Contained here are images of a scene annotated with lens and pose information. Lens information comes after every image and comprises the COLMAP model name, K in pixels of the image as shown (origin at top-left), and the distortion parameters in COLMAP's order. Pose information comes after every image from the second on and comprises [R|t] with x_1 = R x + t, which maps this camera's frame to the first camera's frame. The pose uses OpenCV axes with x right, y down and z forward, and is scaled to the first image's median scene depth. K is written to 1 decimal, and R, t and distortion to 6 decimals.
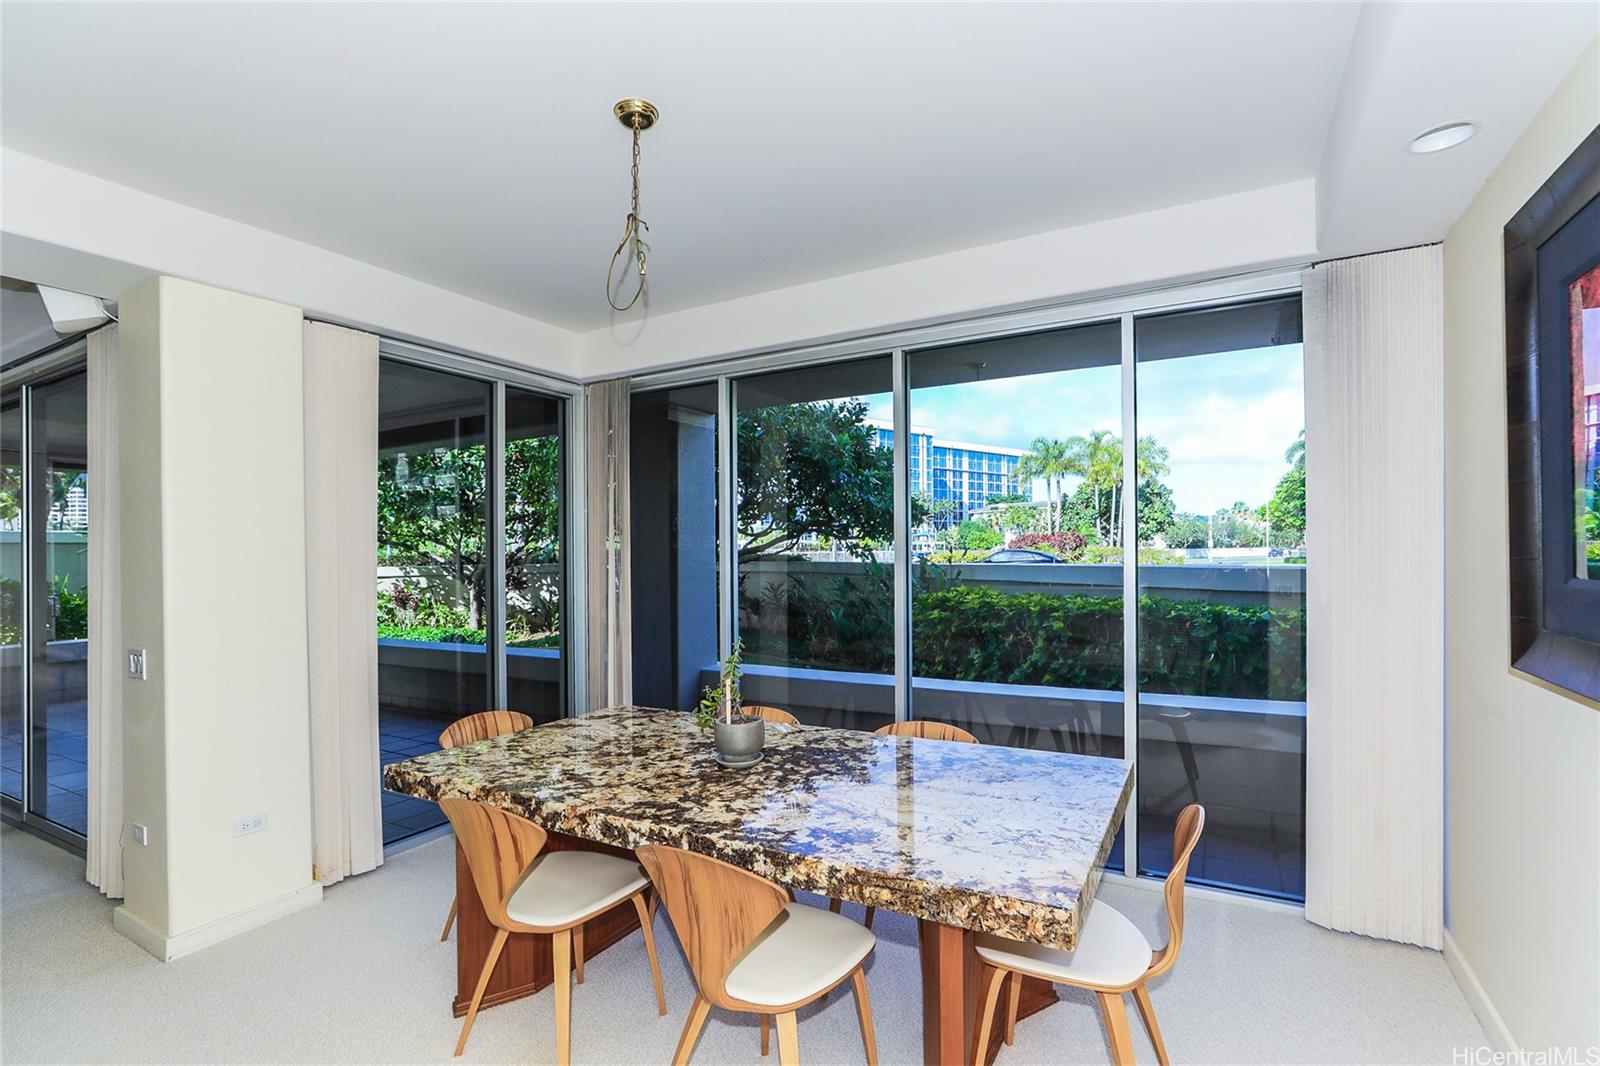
lens RADIAL K [[727.9, 0, 804.4], [0, 727.9, 544.1], [0, 0, 1]] dist [0.001226, 0.000272]
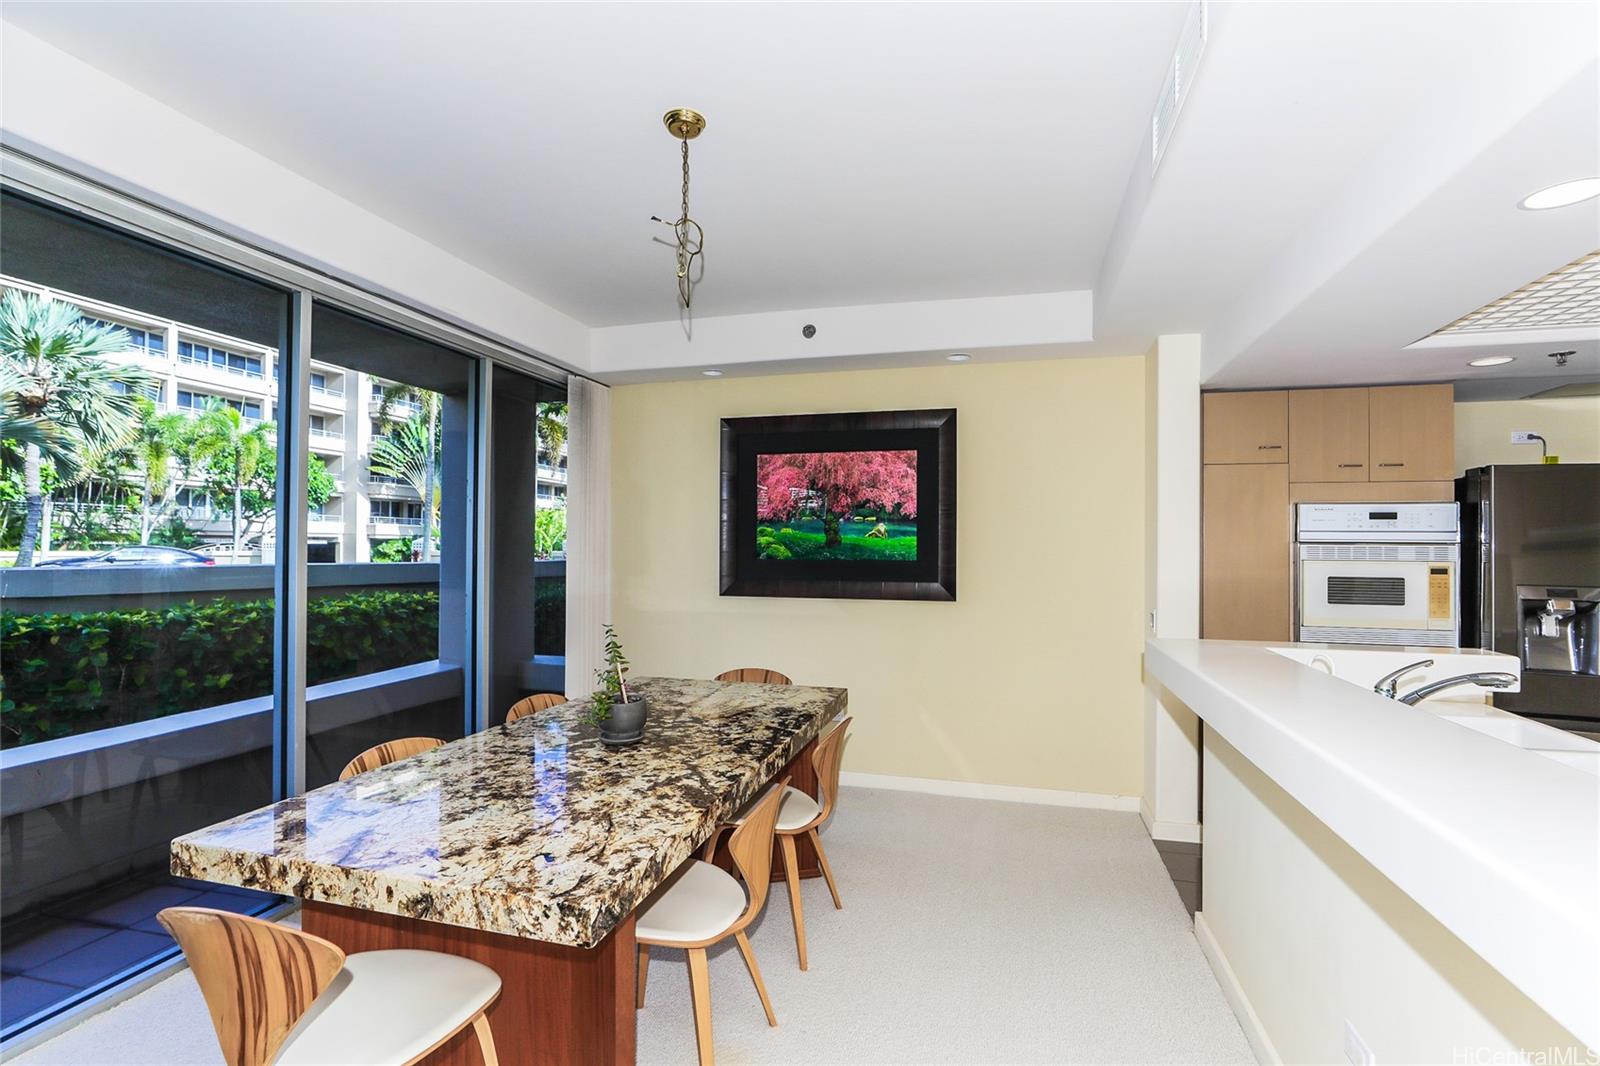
lens RADIAL K [[727.9, 0, 802.6], [0, 727.9, 540.6], [0, 0, 1]] dist [0.001226, 0.000272]
pose [[-0.225840, 0.023297, 0.973886, -1.259720], [-0.012475, 0.999563, -0.026804, 0.036691], [-0.974084, -0.018203, -0.225451, 1.046769]]
